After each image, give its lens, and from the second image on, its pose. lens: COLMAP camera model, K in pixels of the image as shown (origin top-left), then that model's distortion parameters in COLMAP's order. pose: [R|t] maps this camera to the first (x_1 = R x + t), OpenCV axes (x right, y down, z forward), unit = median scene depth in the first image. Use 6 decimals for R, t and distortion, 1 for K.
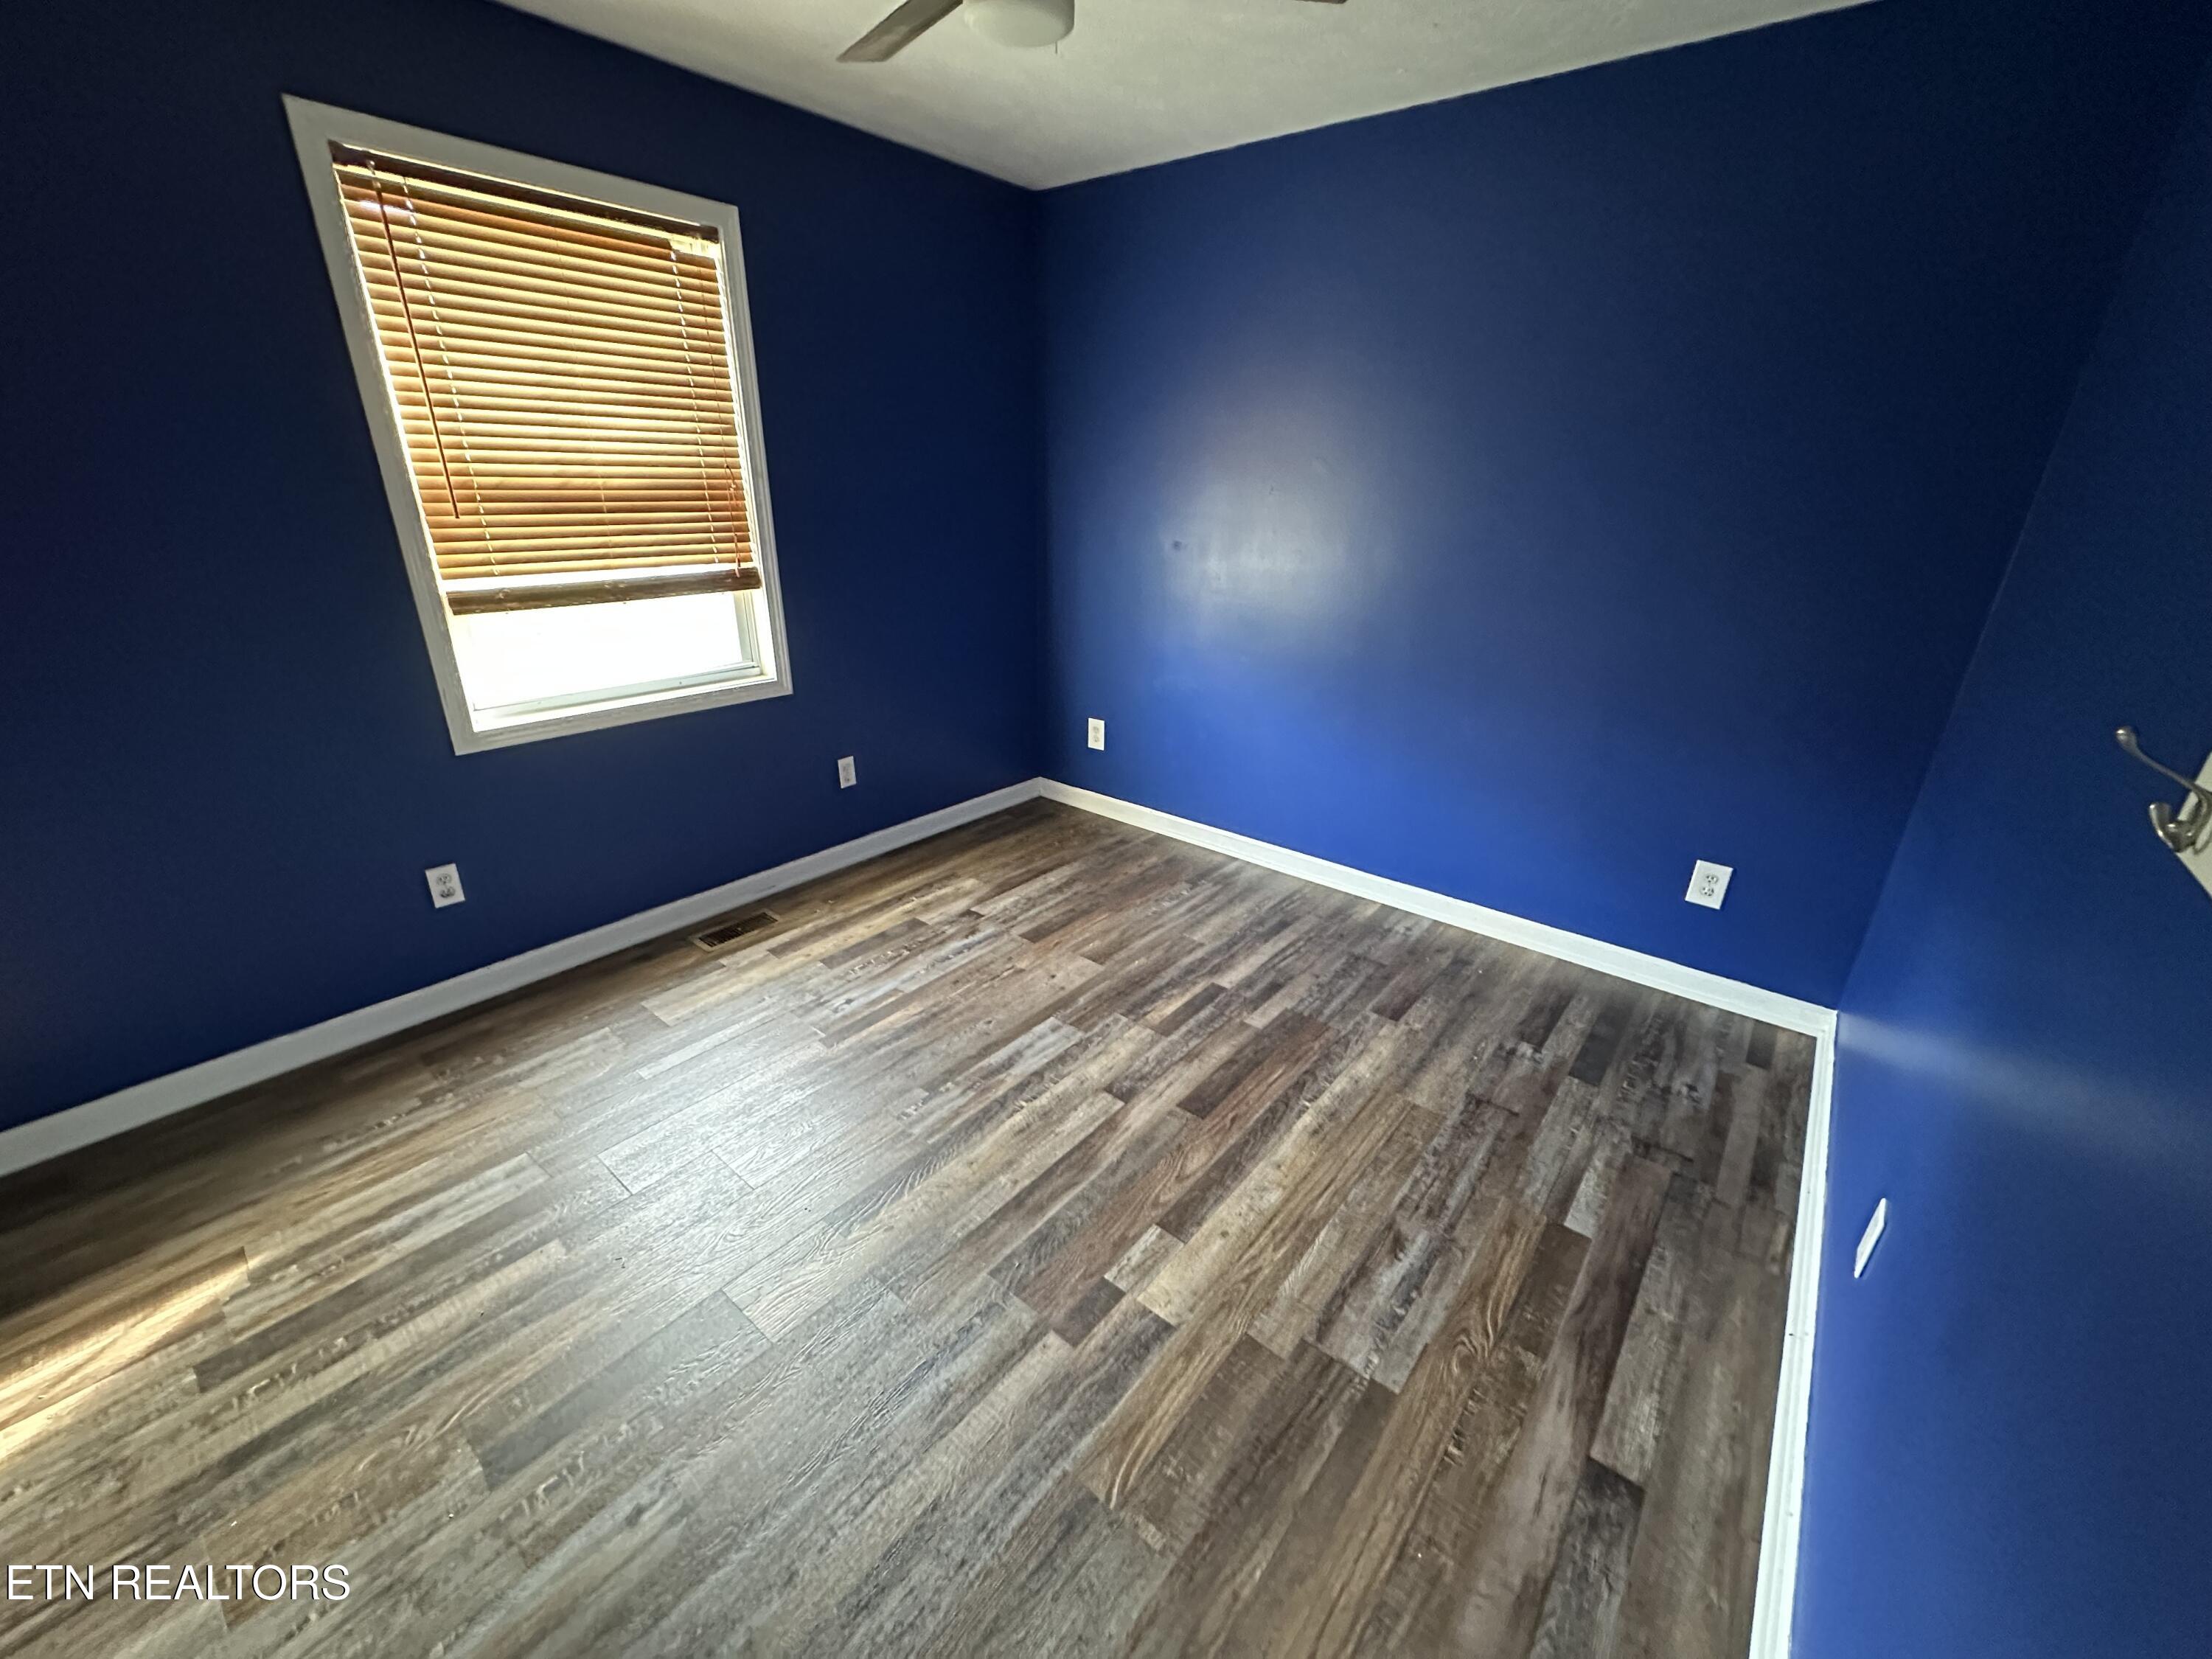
lens RADIAL K [[883.5, 0, 1105.4], [0, 883.5, 827.7], [0, 0, 1]] dist [0.001819, 0.000240]
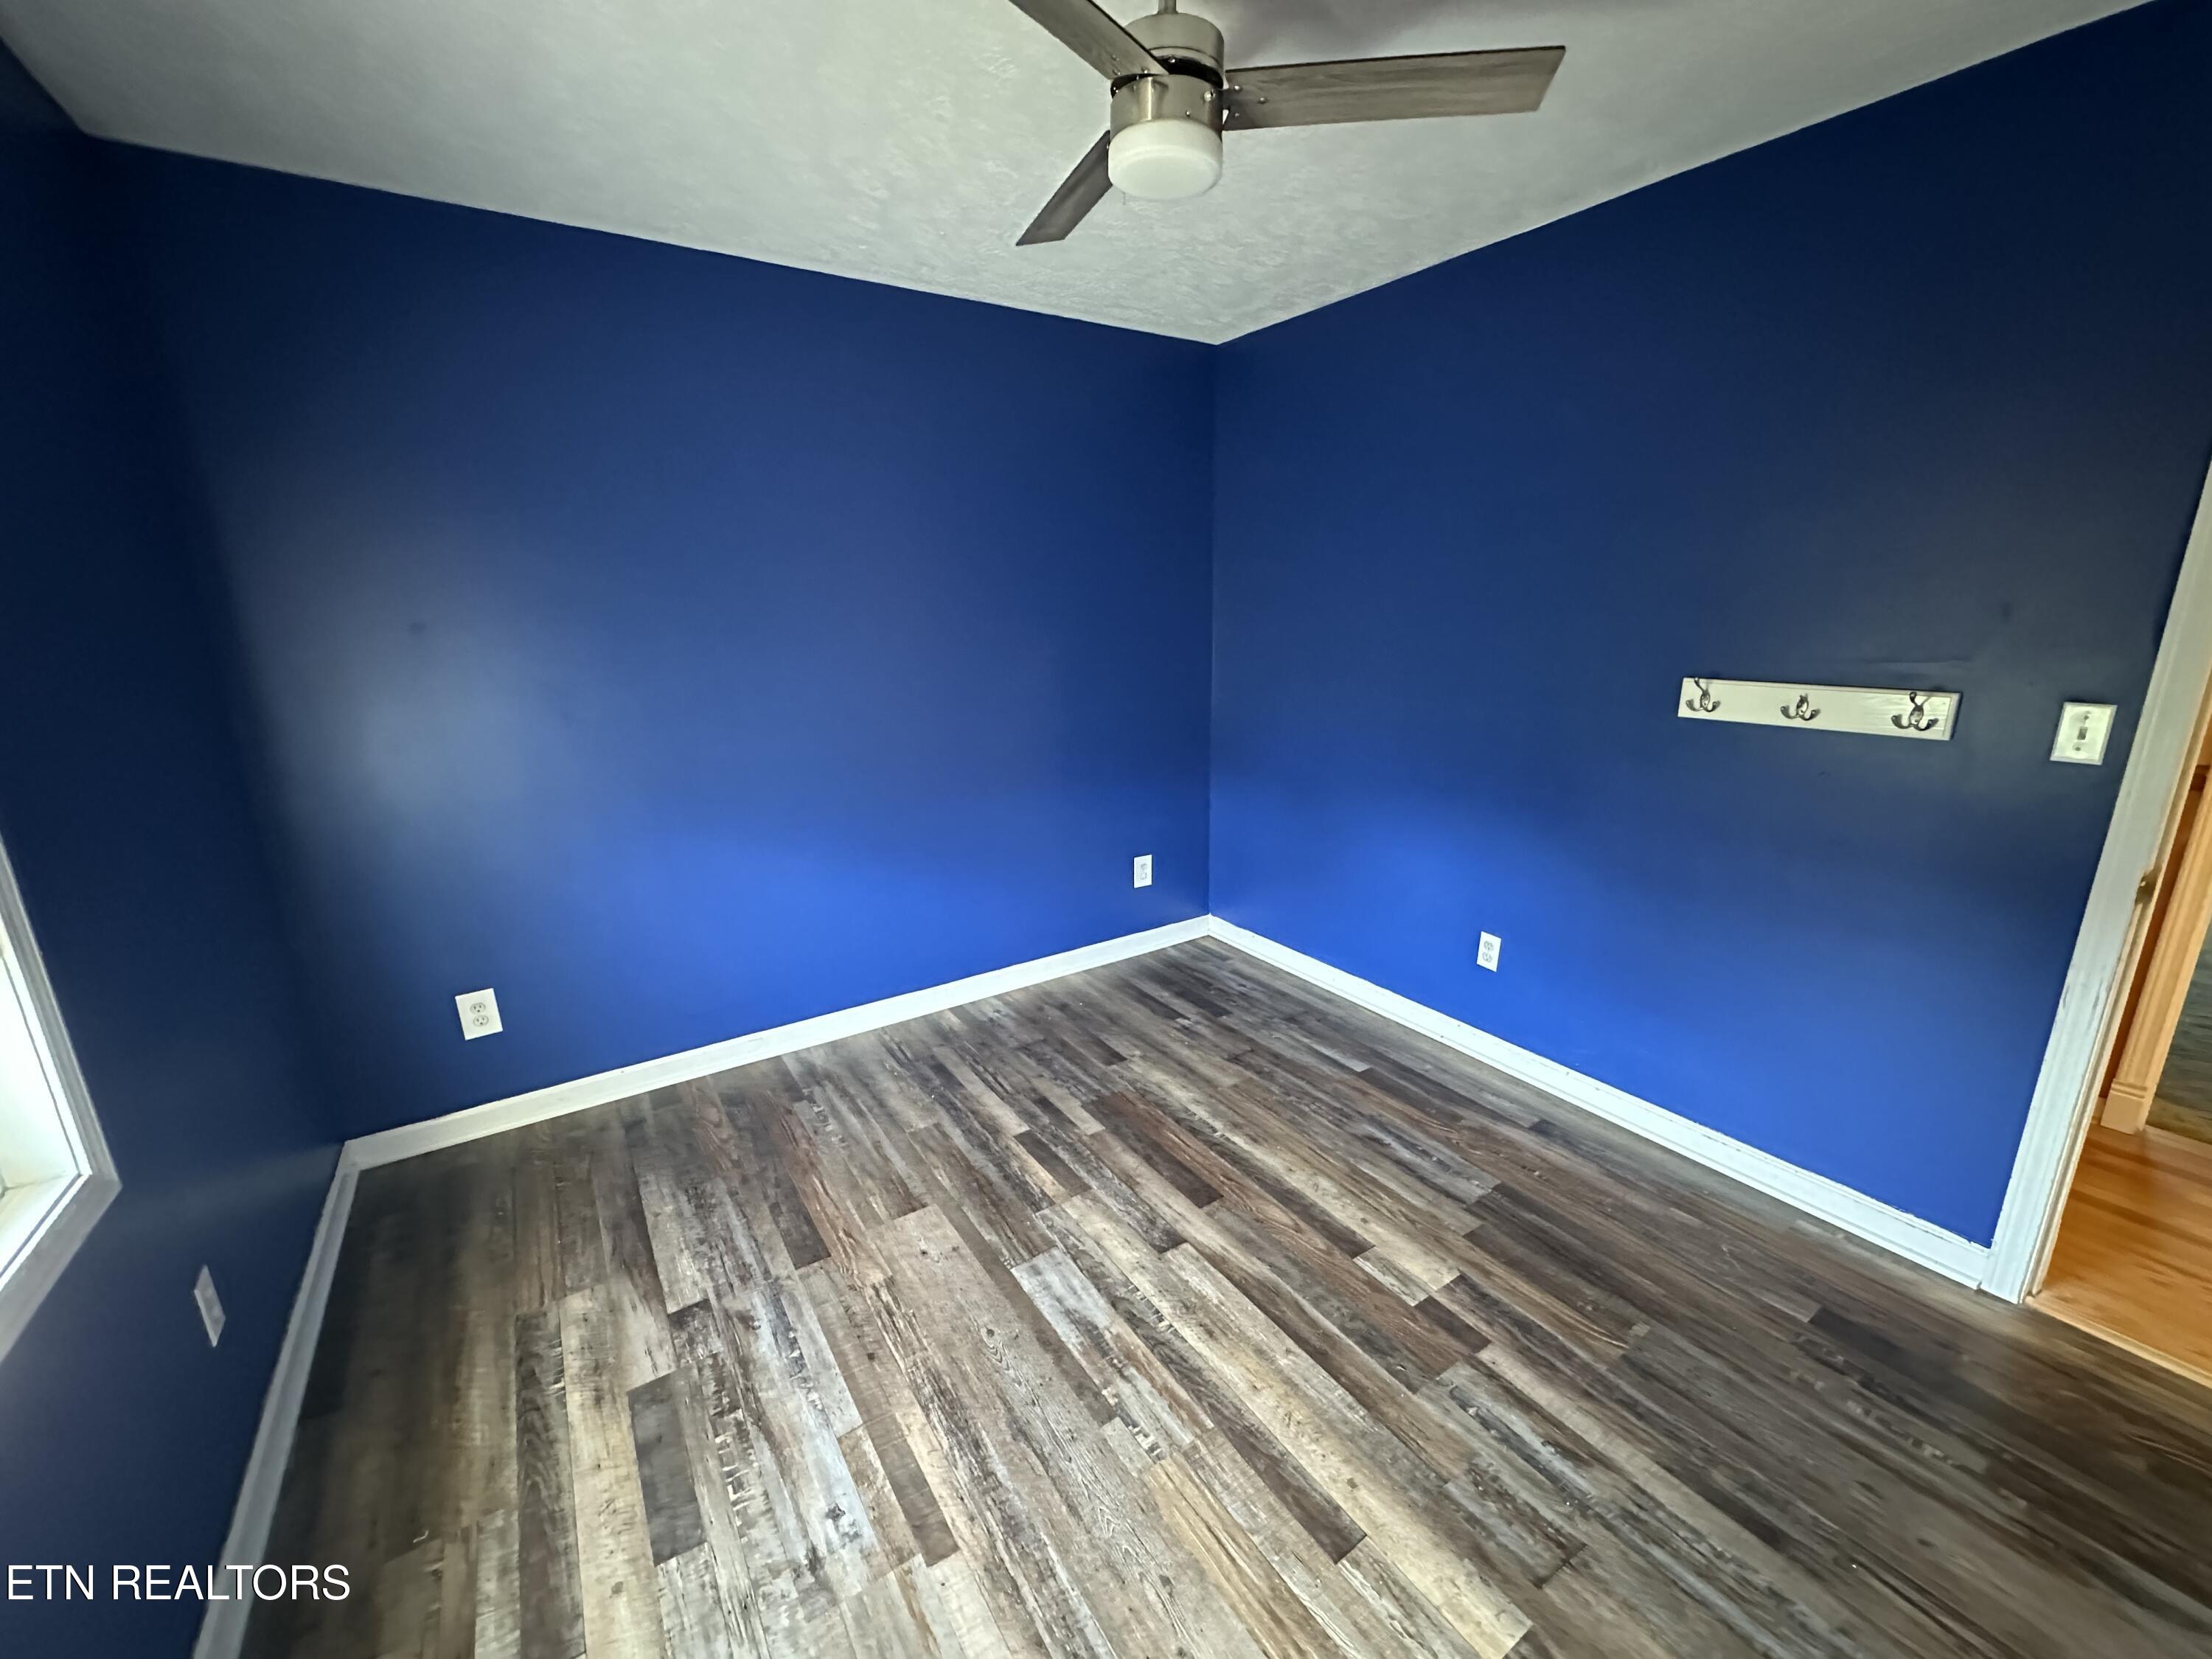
lens RADIAL K [[883.5, 0, 1107.5], [0, 883.5, 828.2], [0, 0, 1]] dist [0.001819, 0.000240]
pose [[0.295354, -0.260289, 0.919247, -0.672050], [0.374213, 0.916811, 0.139365, -0.232205], [-0.879051, 0.302832, 0.368187, 0.515579]]
